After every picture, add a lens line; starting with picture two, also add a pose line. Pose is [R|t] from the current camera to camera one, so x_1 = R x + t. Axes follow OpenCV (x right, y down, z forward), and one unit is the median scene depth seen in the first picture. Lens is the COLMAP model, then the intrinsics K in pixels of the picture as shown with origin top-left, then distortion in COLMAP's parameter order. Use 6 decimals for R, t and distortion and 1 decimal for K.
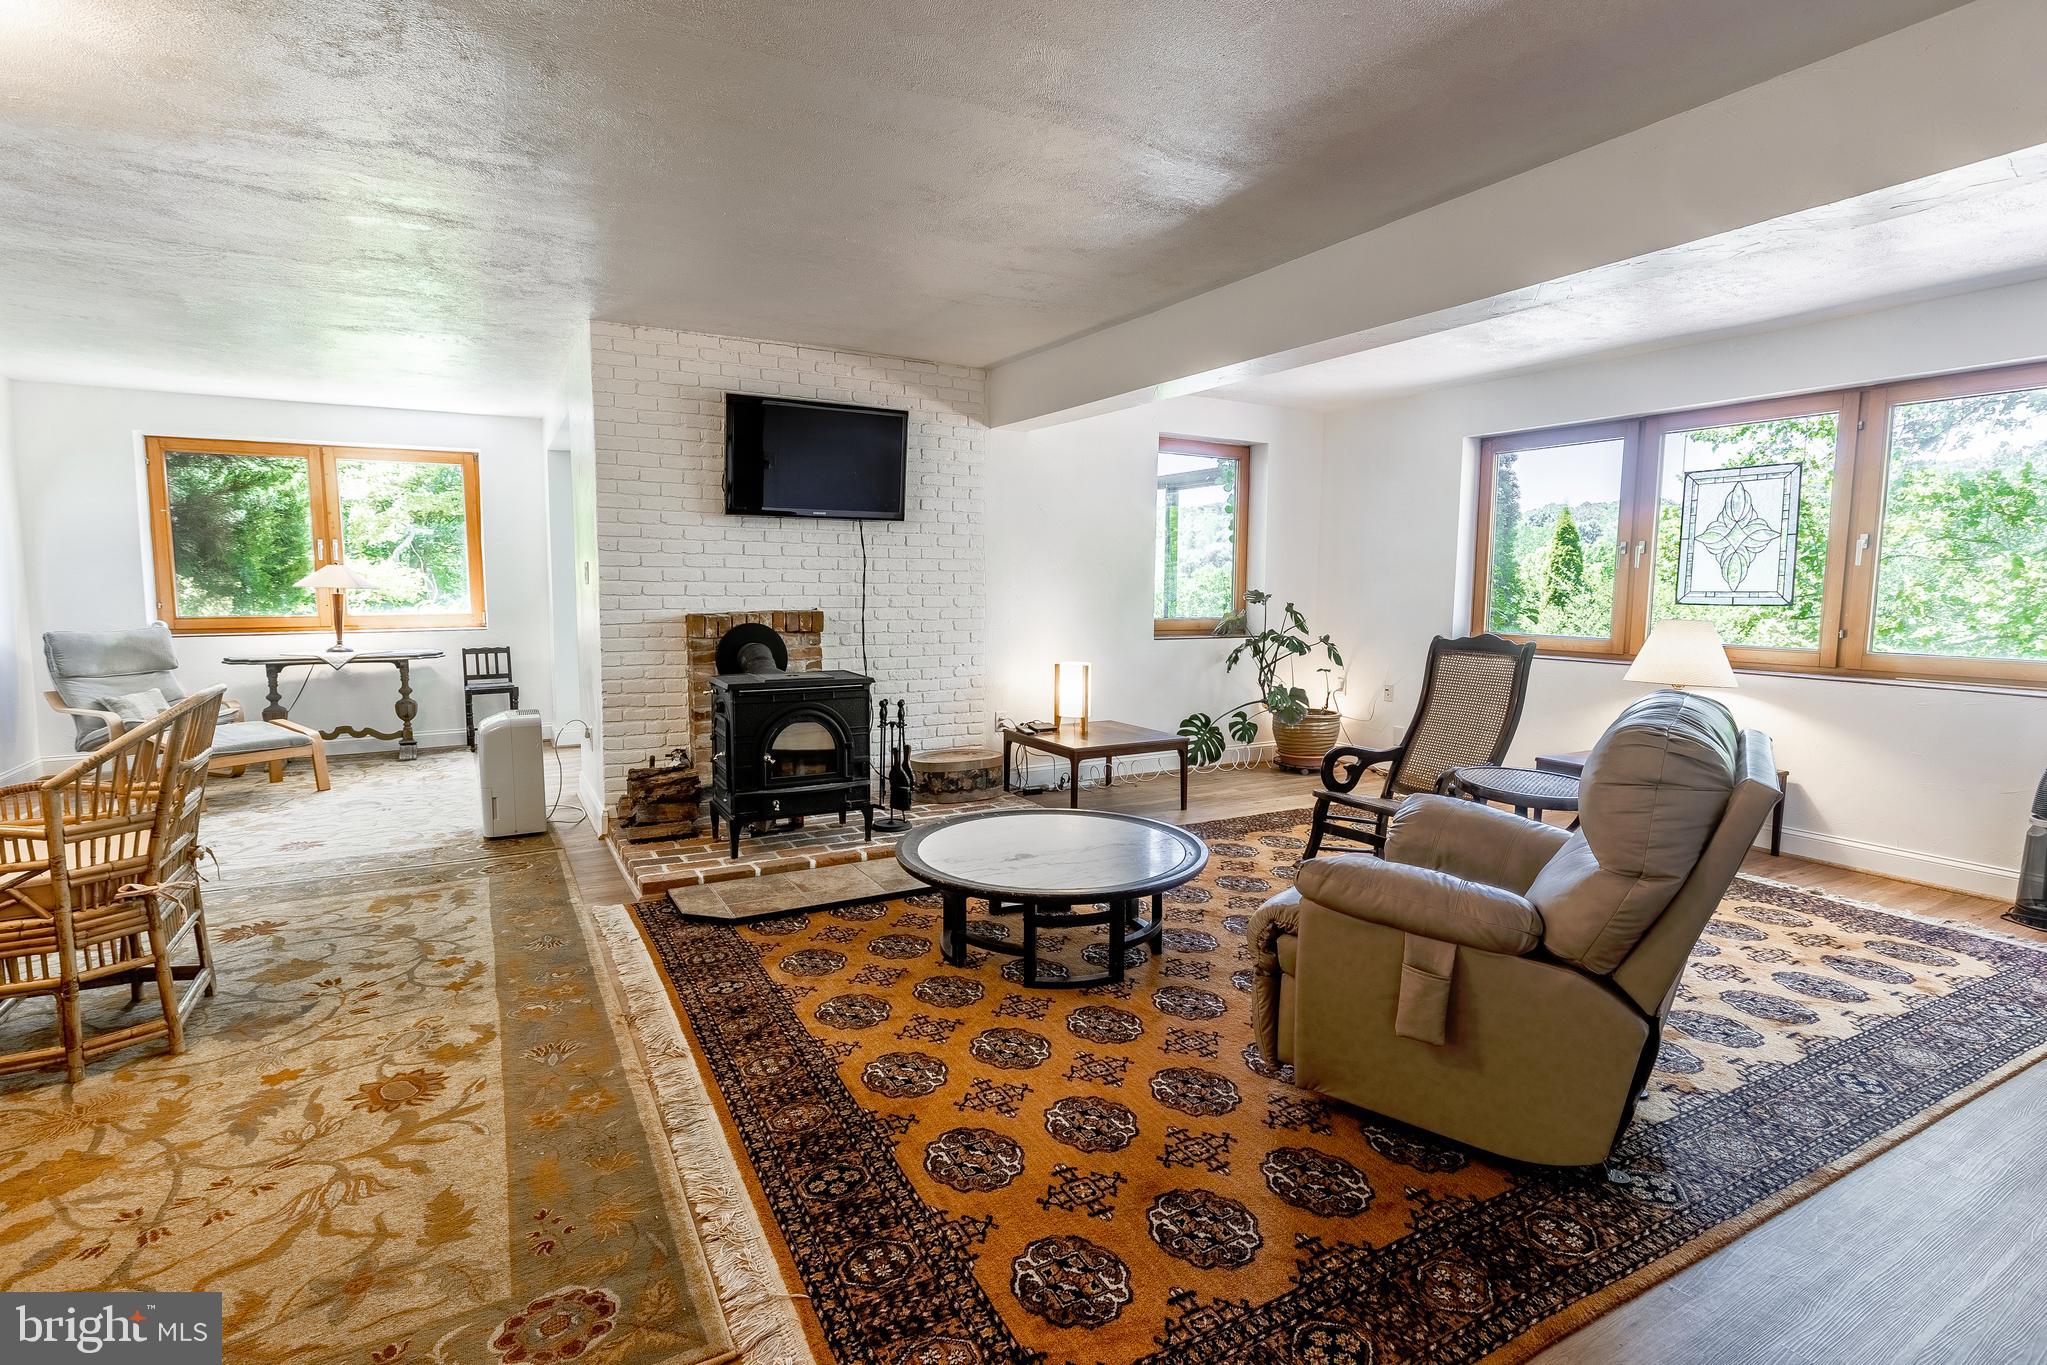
lens RADIAL K [[946.2, 0, 1043.5], [0, 946.2, 682.7], [0, 0, 1]] dist [-0.010686, 0.000453]
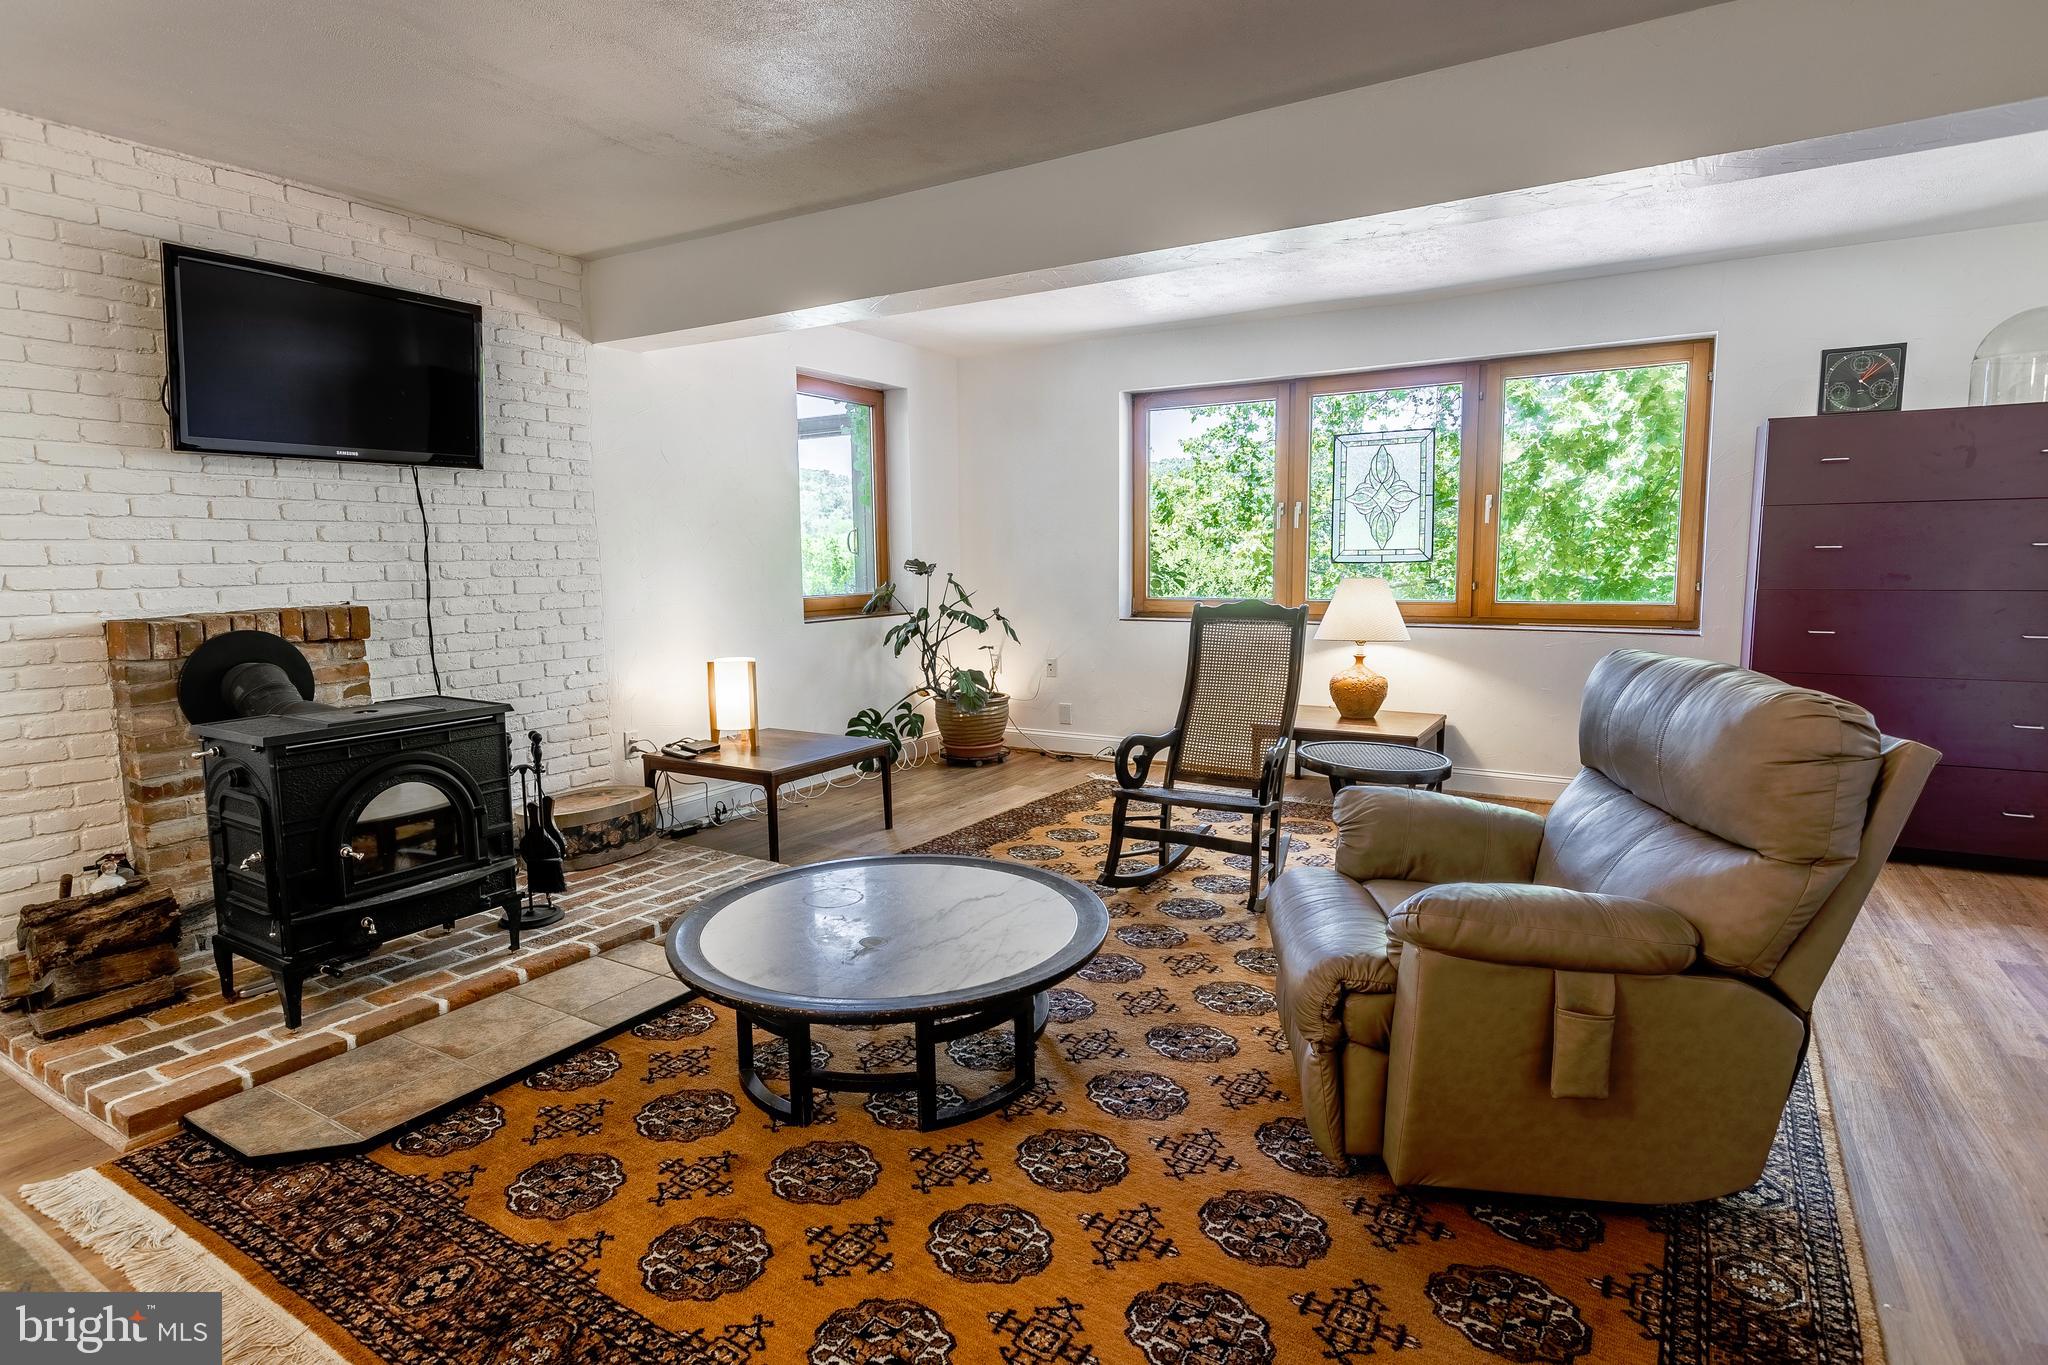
lens RADIAL K [[1022.3, 0, 1035.2], [0, 1022.3, 682.4], [0, 0, 1]] dist [-0.003533, -0.001658]
pose [[0.882742, -0.078267, 0.463294, -0.170062], [0.069276, 0.996932, 0.036422, -0.018969], [-0.464724, -0.000057, 0.885456, 0.185730]]
